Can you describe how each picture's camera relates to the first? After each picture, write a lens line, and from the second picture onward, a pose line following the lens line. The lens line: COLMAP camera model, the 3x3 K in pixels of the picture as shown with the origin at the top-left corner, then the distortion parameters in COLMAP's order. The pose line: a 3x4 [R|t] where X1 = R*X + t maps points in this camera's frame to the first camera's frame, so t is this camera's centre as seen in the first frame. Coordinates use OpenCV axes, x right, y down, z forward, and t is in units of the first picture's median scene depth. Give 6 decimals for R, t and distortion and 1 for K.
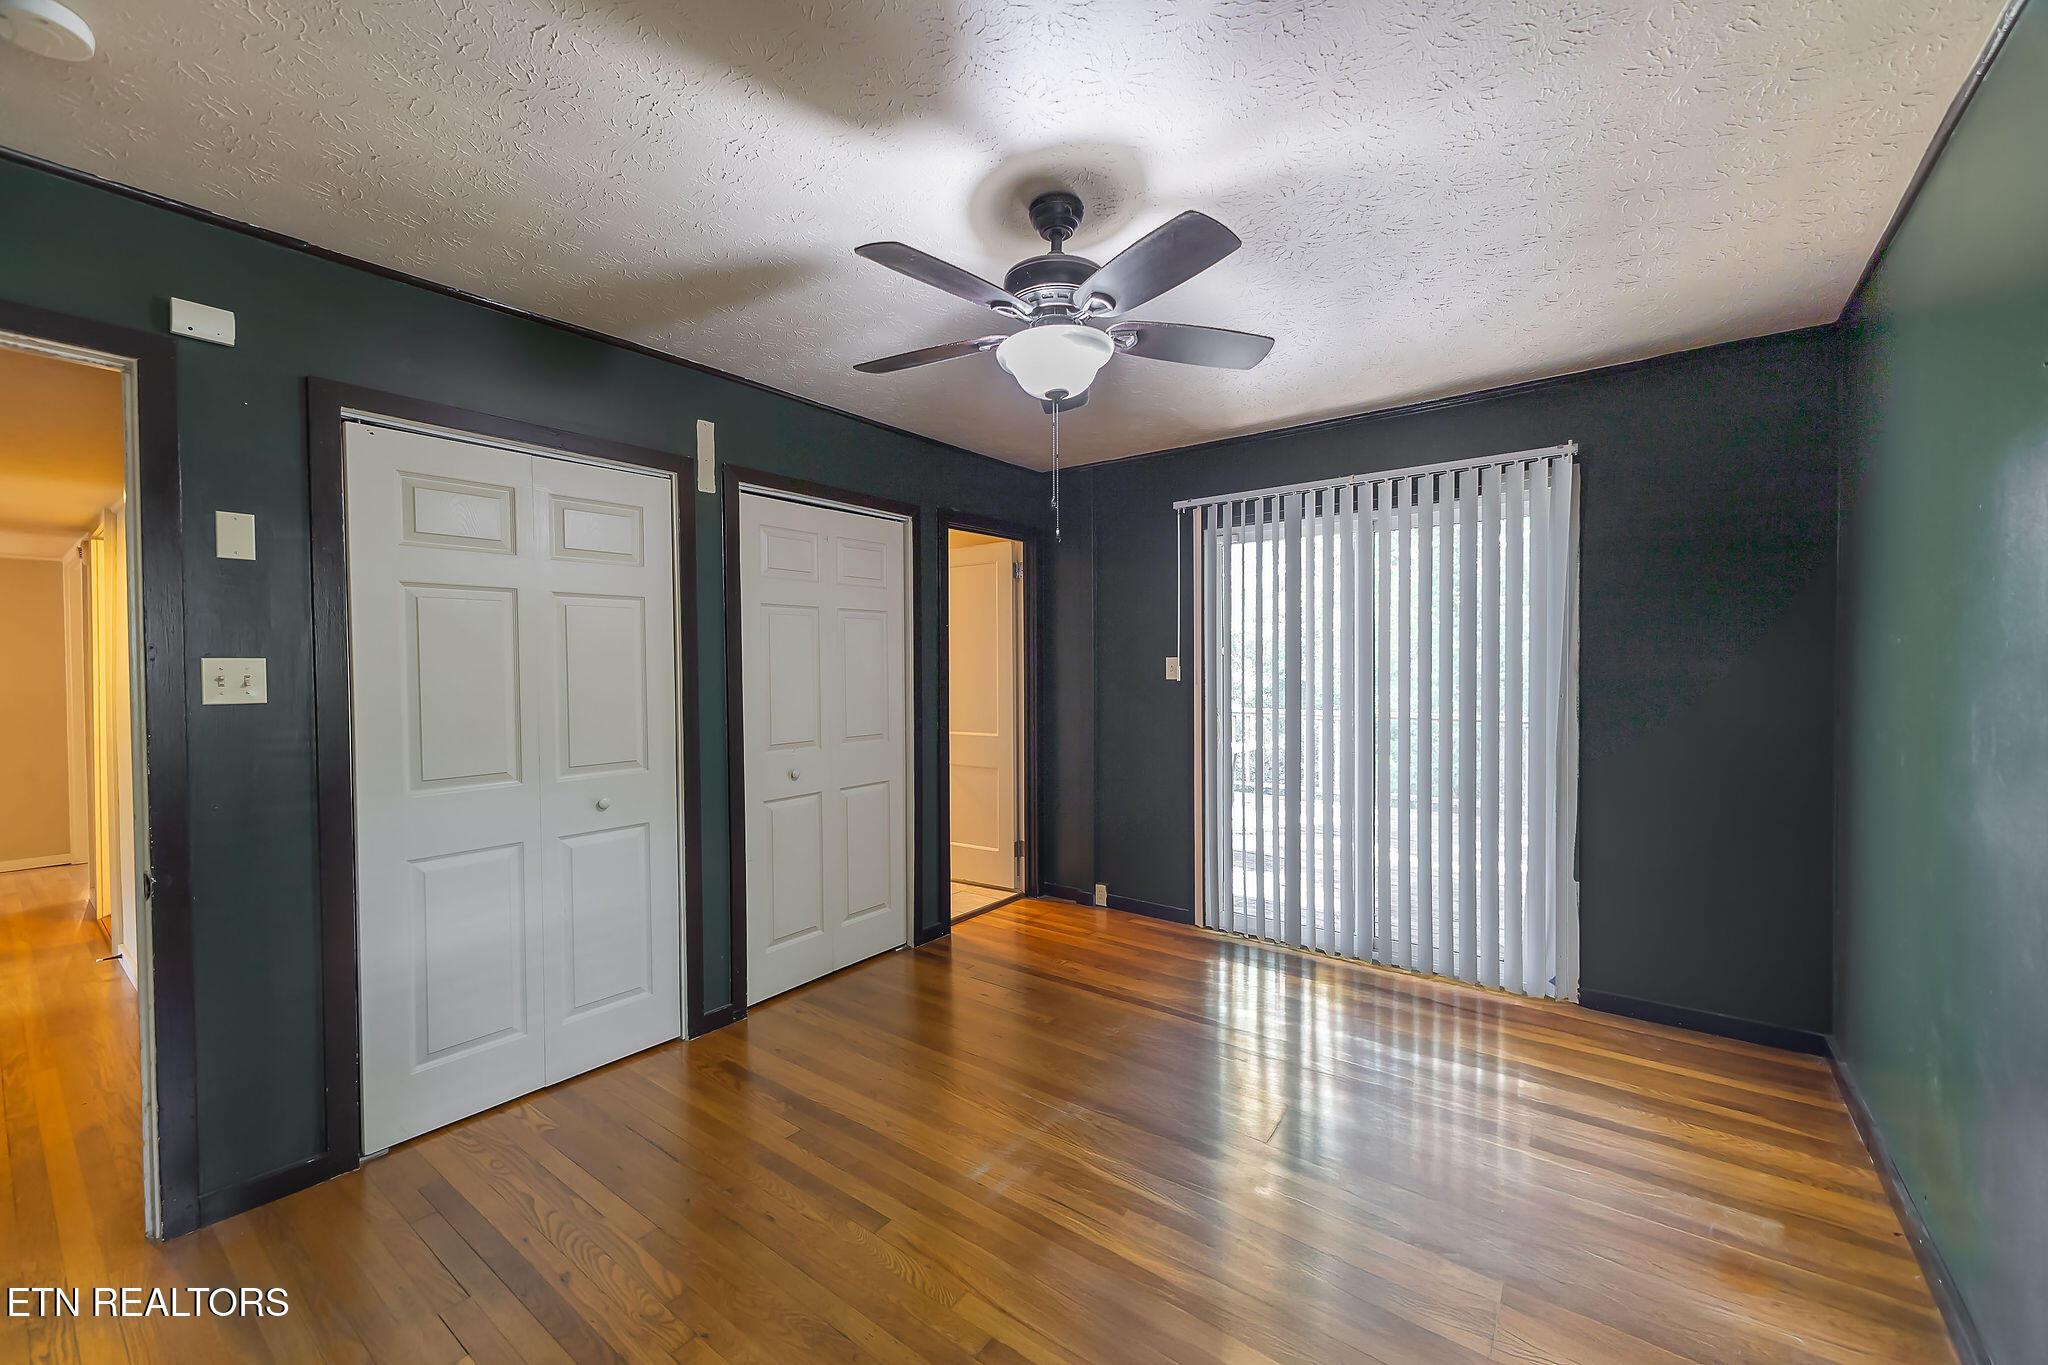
lens RADIAL K [[805.8, 0, 1024.7], [0, 805.8, 676.8], [0, 0, 1]] dist [0.012117, -0.001627]
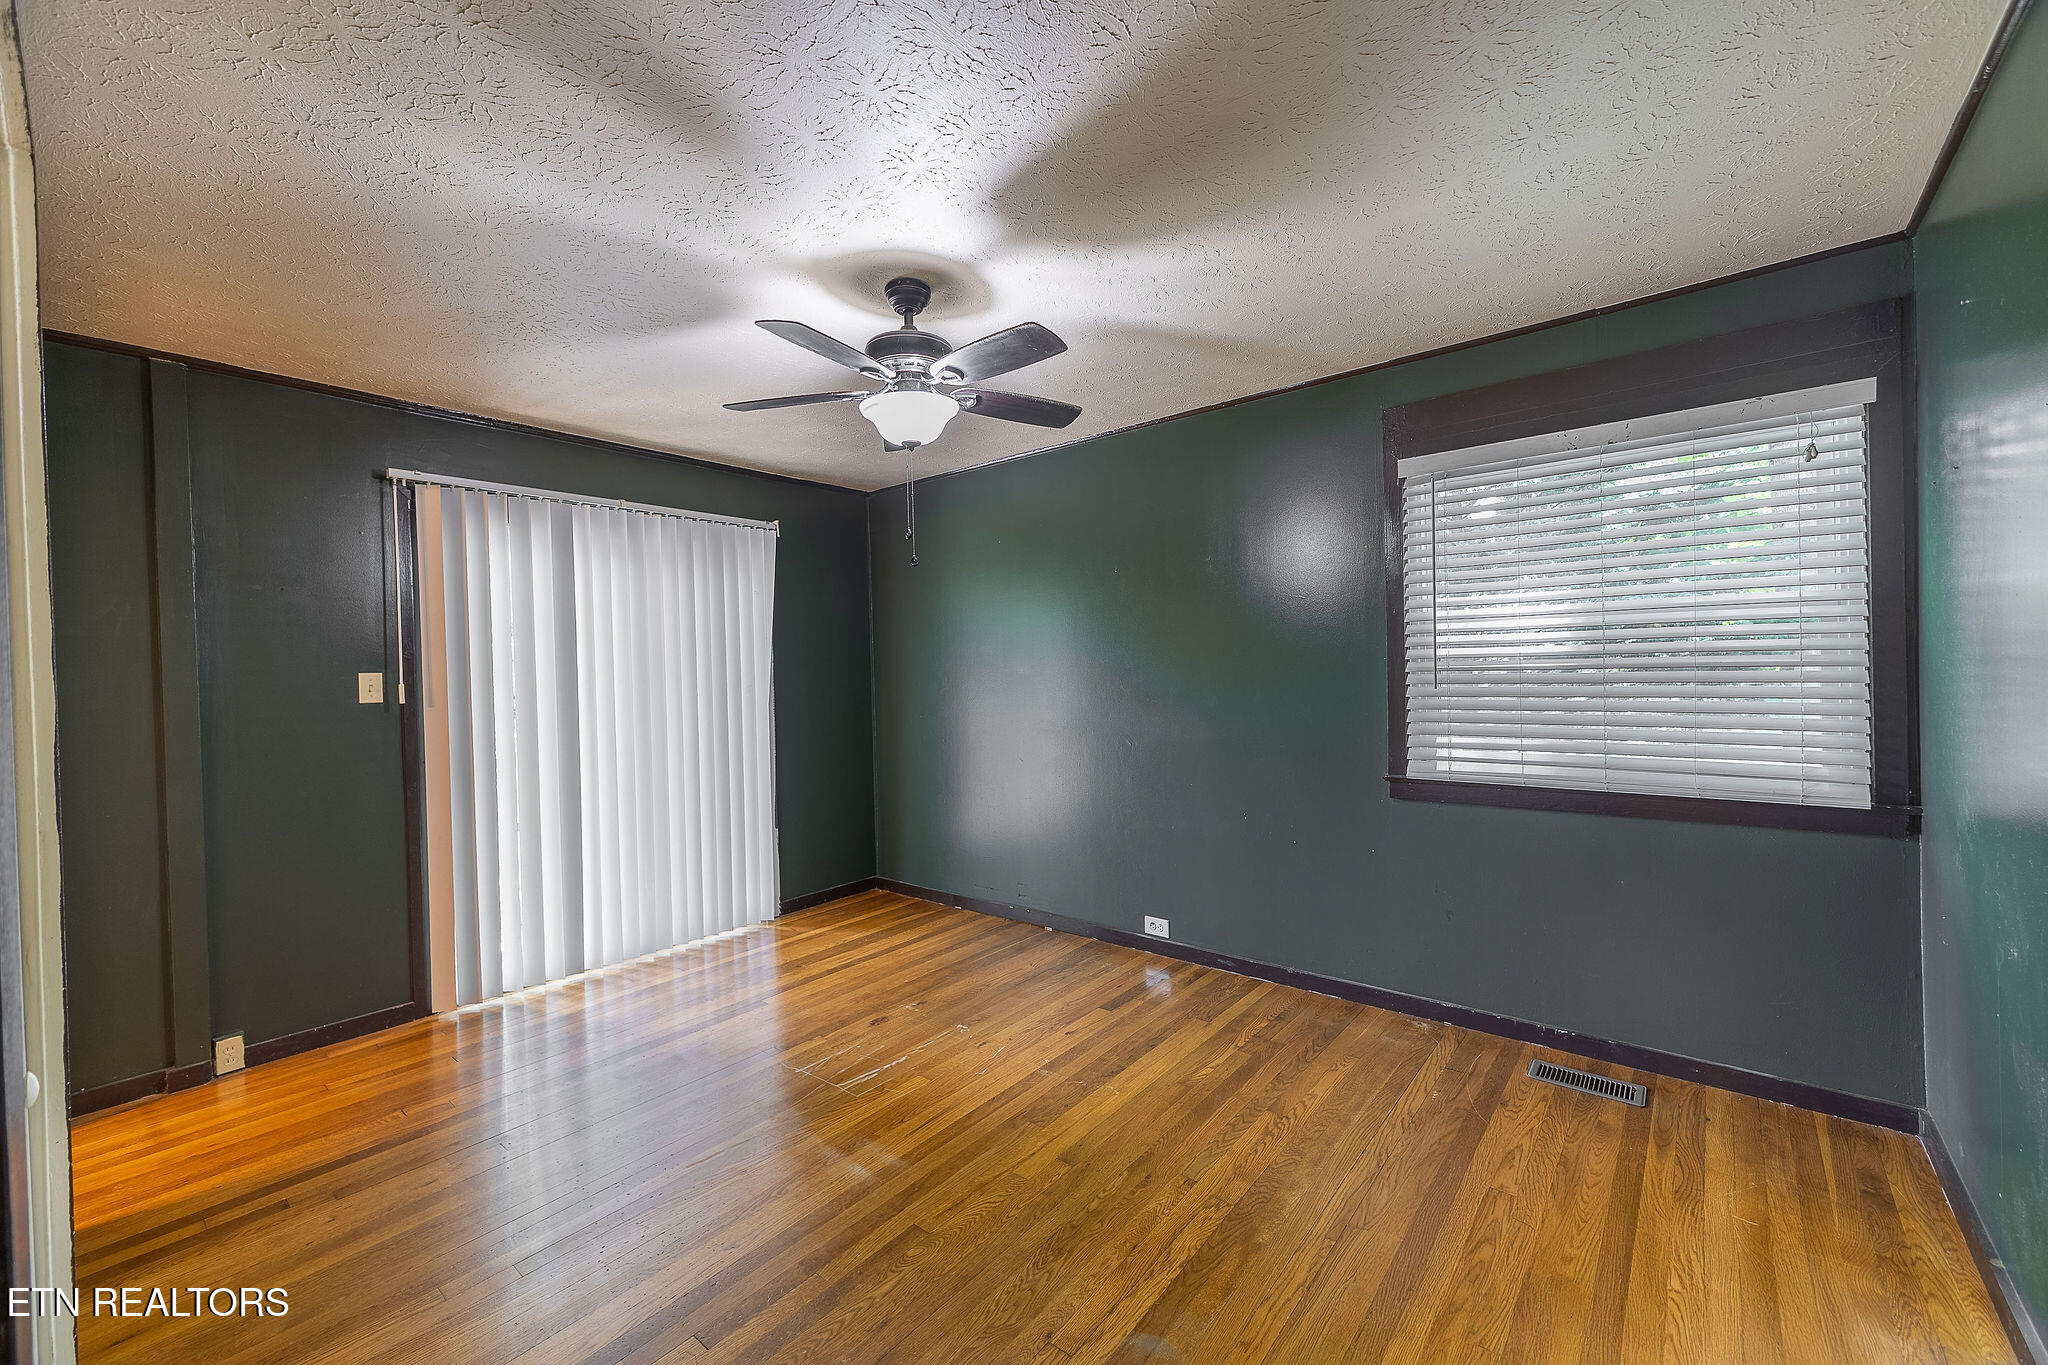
lens RADIAL K [[805.8, 0, 1022.7], [0, 805.8, 680.4], [0, 0, 1]] dist [0.012117, -0.001627]
pose [[0.044486, -0.006546, 0.998989, -0.817108], [0.034233, 0.999401, 0.005024, -0.001031], [-0.998423, 0.033975, 0.044684, 0.565412]]
